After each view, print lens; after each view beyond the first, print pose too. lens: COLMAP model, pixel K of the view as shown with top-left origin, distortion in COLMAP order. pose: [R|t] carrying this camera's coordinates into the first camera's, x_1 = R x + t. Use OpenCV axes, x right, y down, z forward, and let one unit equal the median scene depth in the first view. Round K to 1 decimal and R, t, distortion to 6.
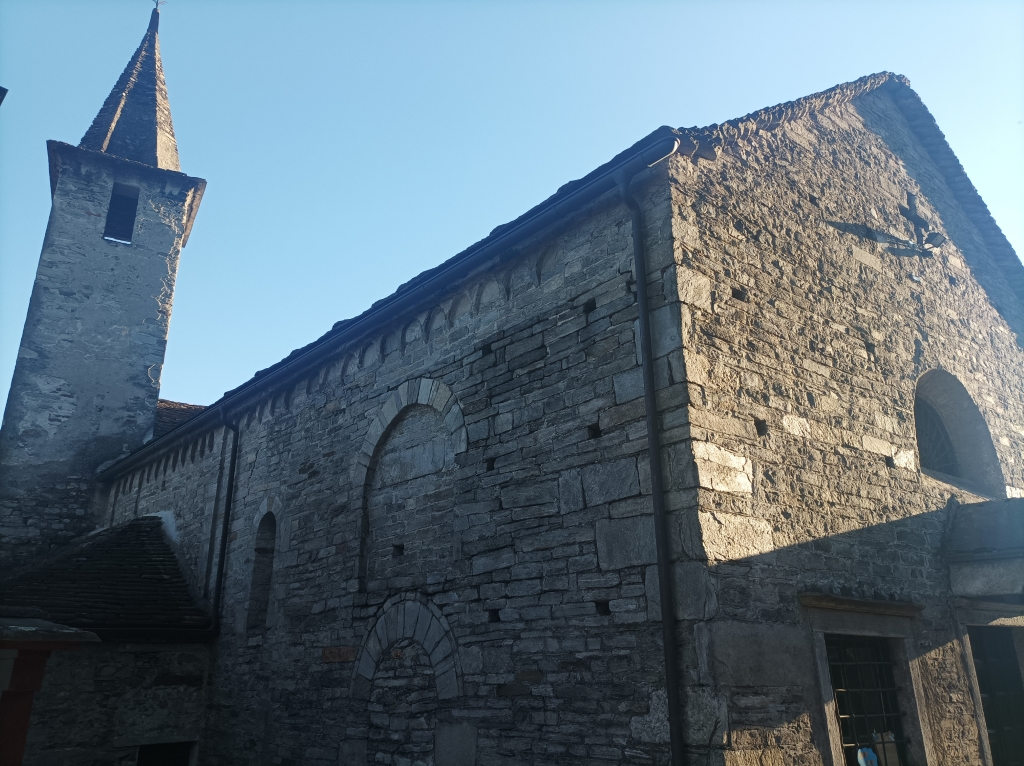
lens RADIAL K [[759.9, 0, 511.0], [0, 759.9, 383.7], [0, 0, 1]] dist [0.038340, -0.021833]
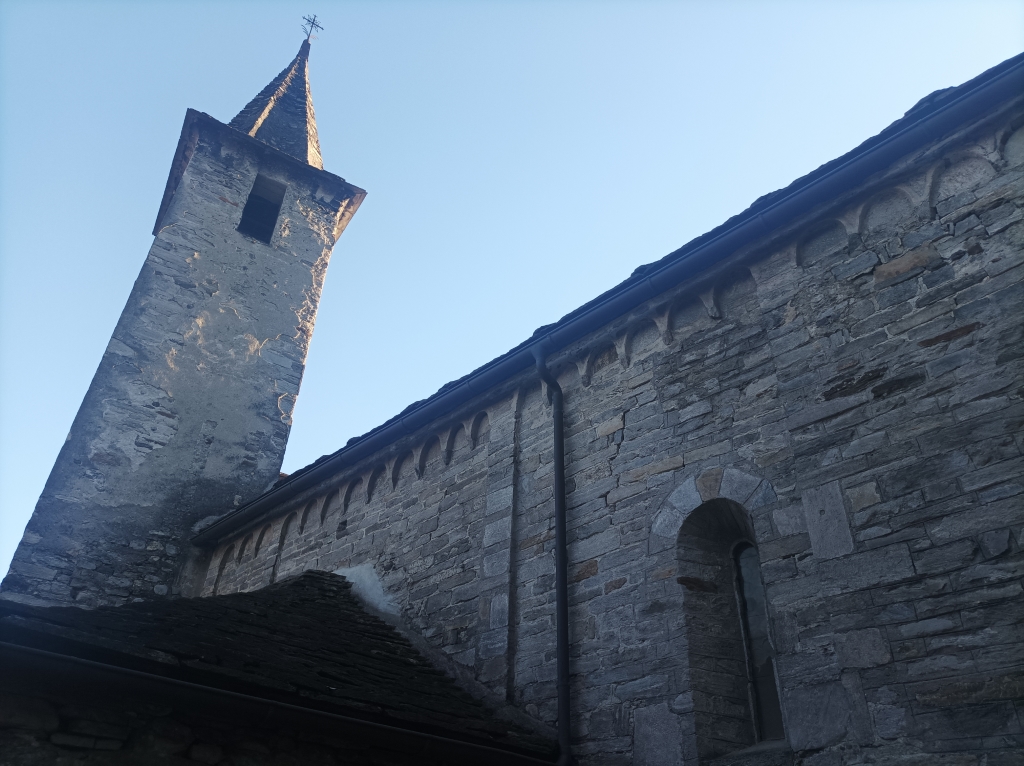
lens RADIAL K [[759.9, 0, 515.8], [0, 759.9, 382.5], [0, 0, 1]] dist [0.038340, -0.021833]
pose [[0.997015, 0.072537, 0.026453, -0.528828], [-0.062662, 0.960354, -0.271650, 0.271234], [-0.045109, 0.269181, 0.962033, 0.607579]]
